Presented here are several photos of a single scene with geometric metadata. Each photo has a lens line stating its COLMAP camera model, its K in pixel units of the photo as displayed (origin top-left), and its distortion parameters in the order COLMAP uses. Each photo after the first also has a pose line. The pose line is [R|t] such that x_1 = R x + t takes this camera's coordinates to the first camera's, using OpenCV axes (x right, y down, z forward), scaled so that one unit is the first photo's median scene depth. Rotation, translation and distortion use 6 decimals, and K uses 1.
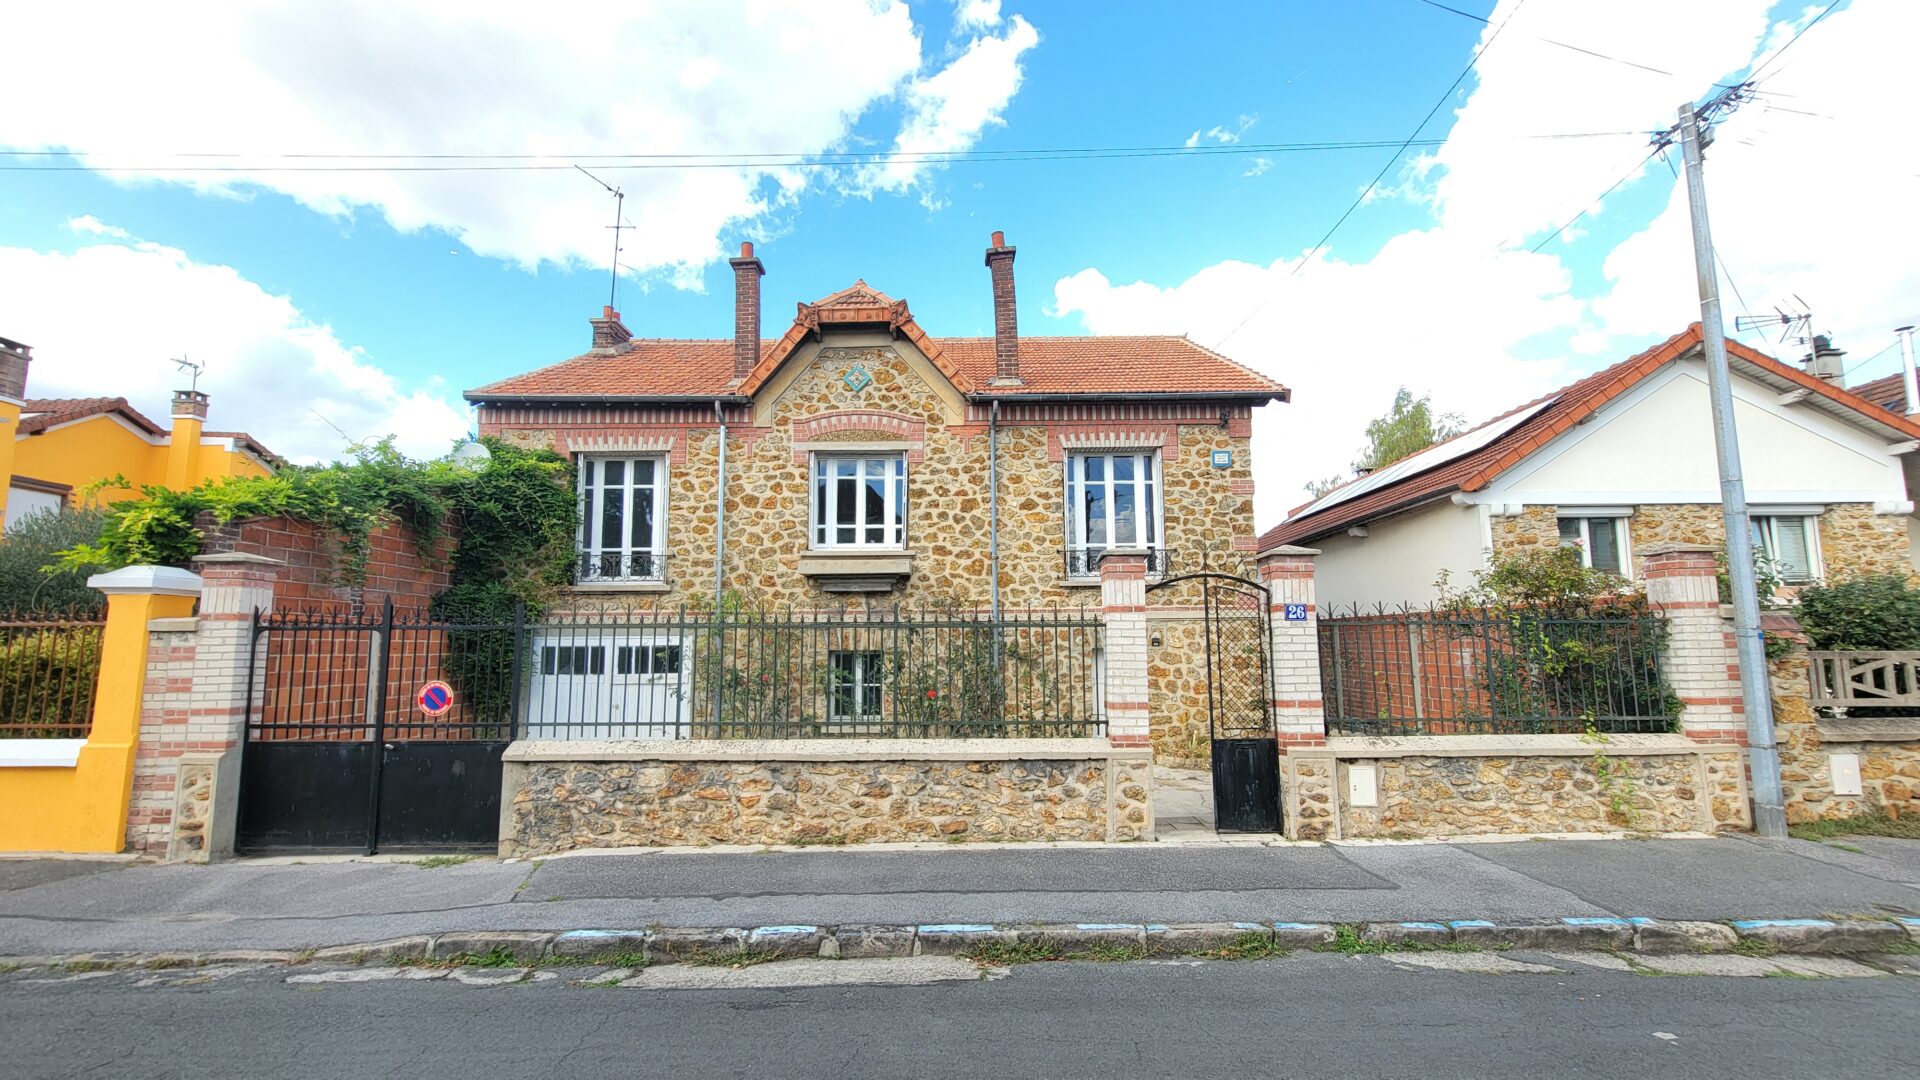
lens RADIAL K [[782.4, 0, 963.9], [0, 782.4, 558.4], [0, 0, 1]] dist [-0.003259, 0.000975]
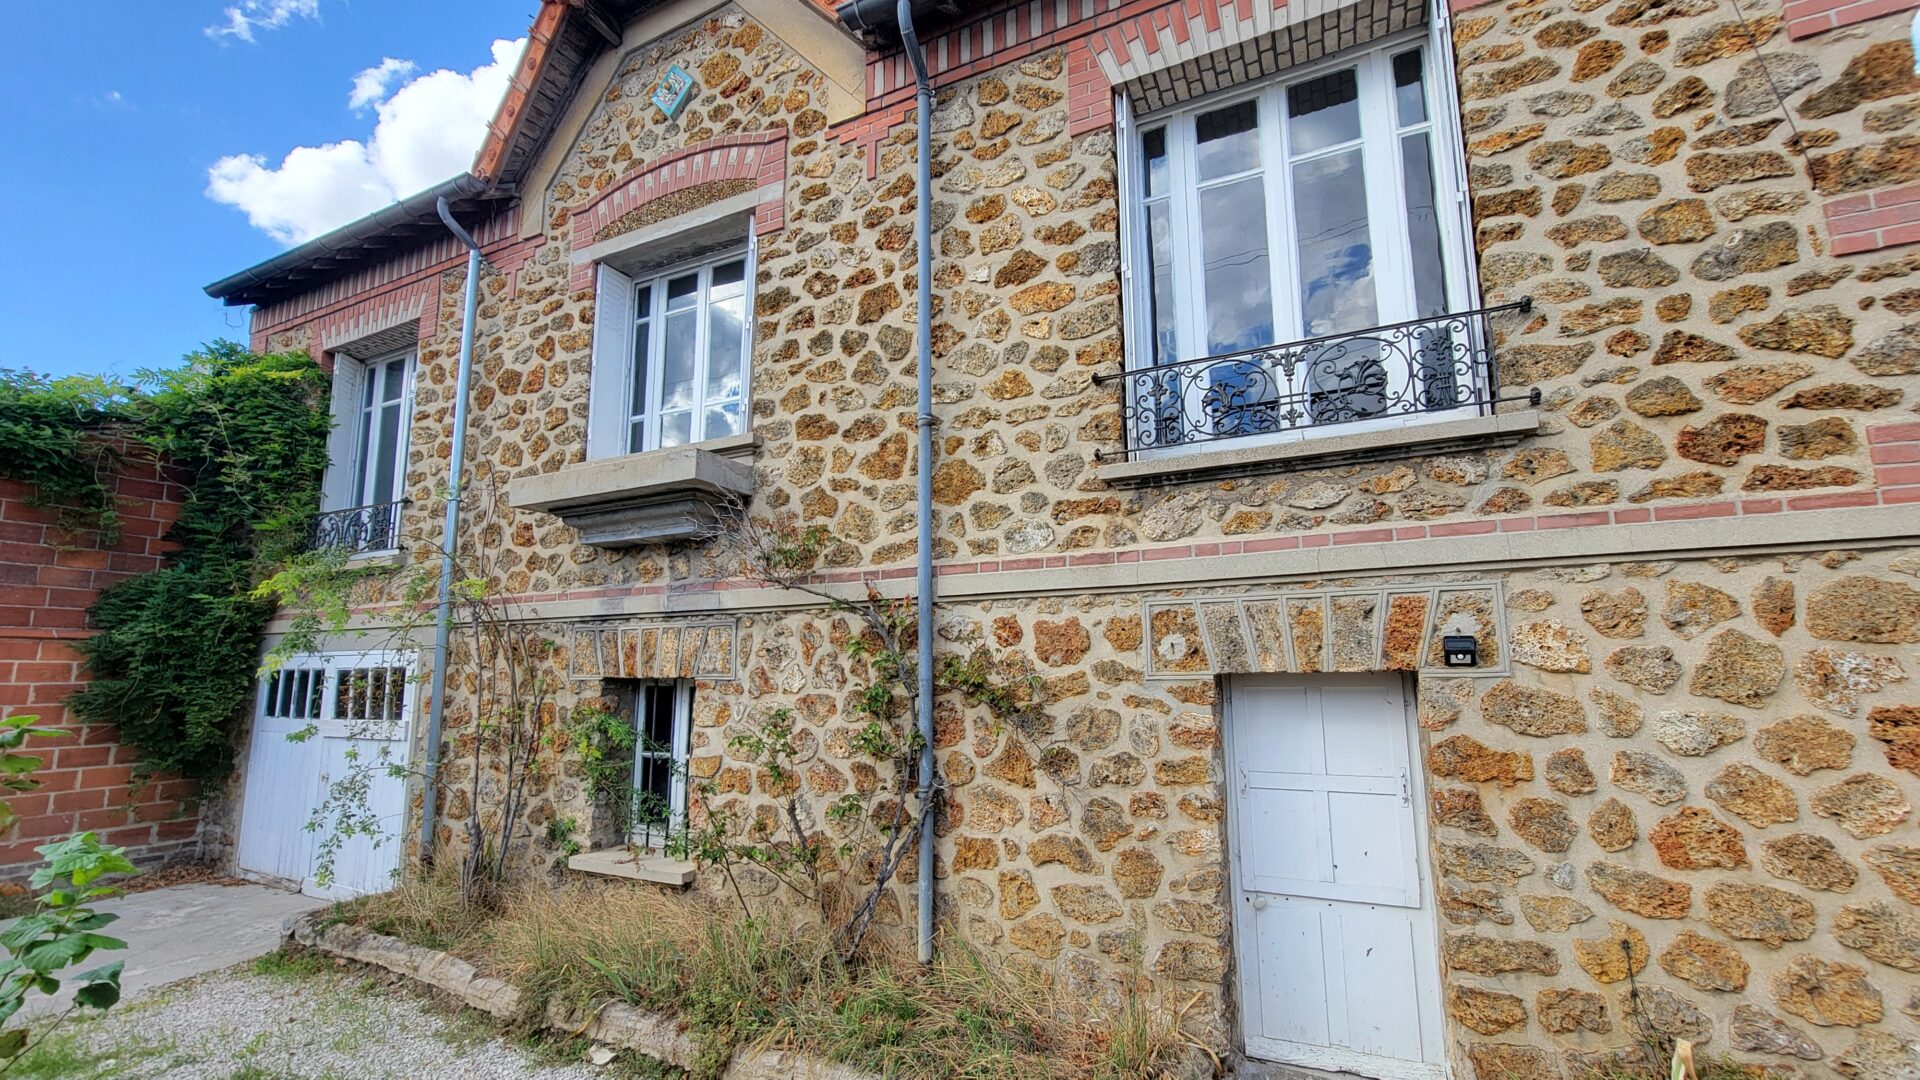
lens RADIAL K [[782.4, 0, 963.9], [0, 782.4, 558.4], [0, 0, 1]] dist [-0.003259, 0.000975]
pose [[0.896848, -0.063085, -0.437818, 0.210236], [0.051202, 0.997930, -0.038905, 0.076552], [0.439366, 0.012475, 0.898221, 0.679000]]
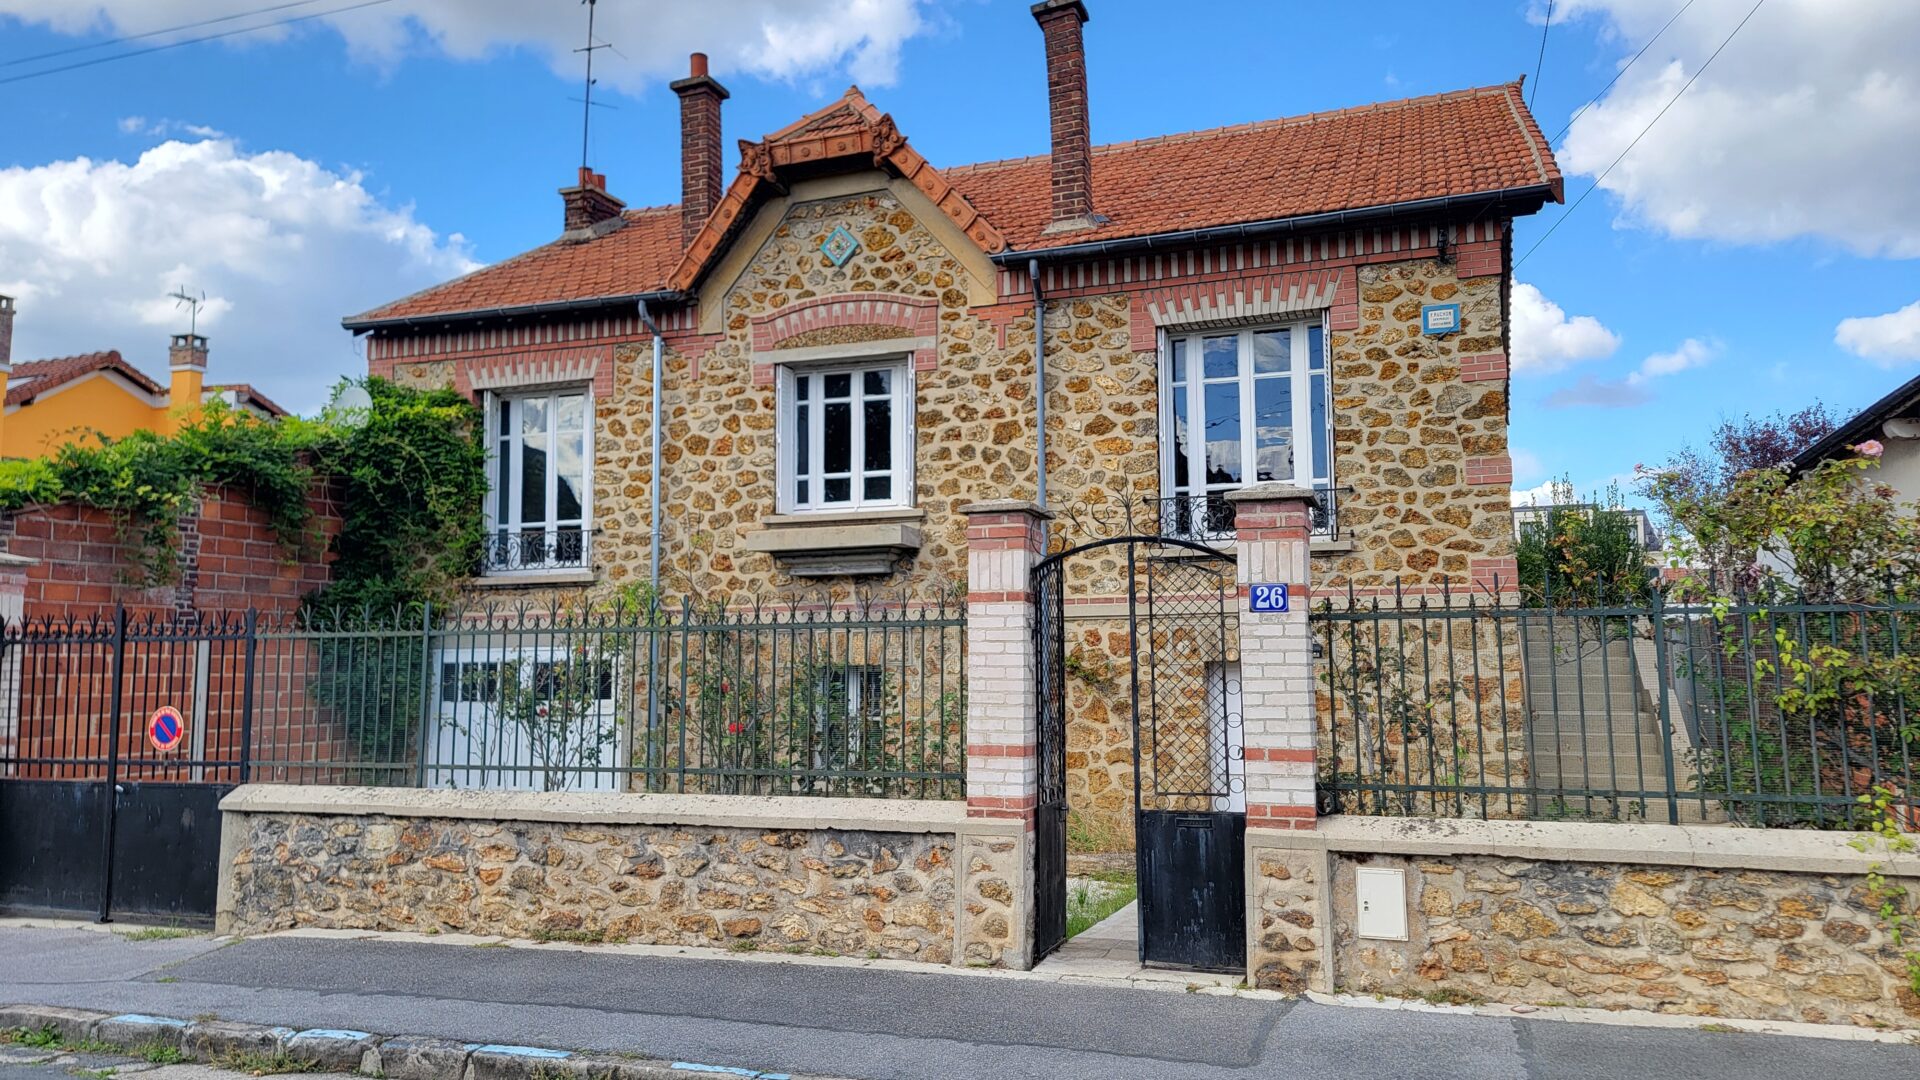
lens RADIAL K [[1322.6, 0, 974.5], [0, 1322.6, 535.3], [0, 0, 1]] dist [0.095812, -0.095093]
pose [[0.942033, -0.034055, -0.333787, 0.335728], [0.039751, 0.999157, 0.010249, 0.002048], [0.333157, -0.022923, 0.942593, -0.004194]]
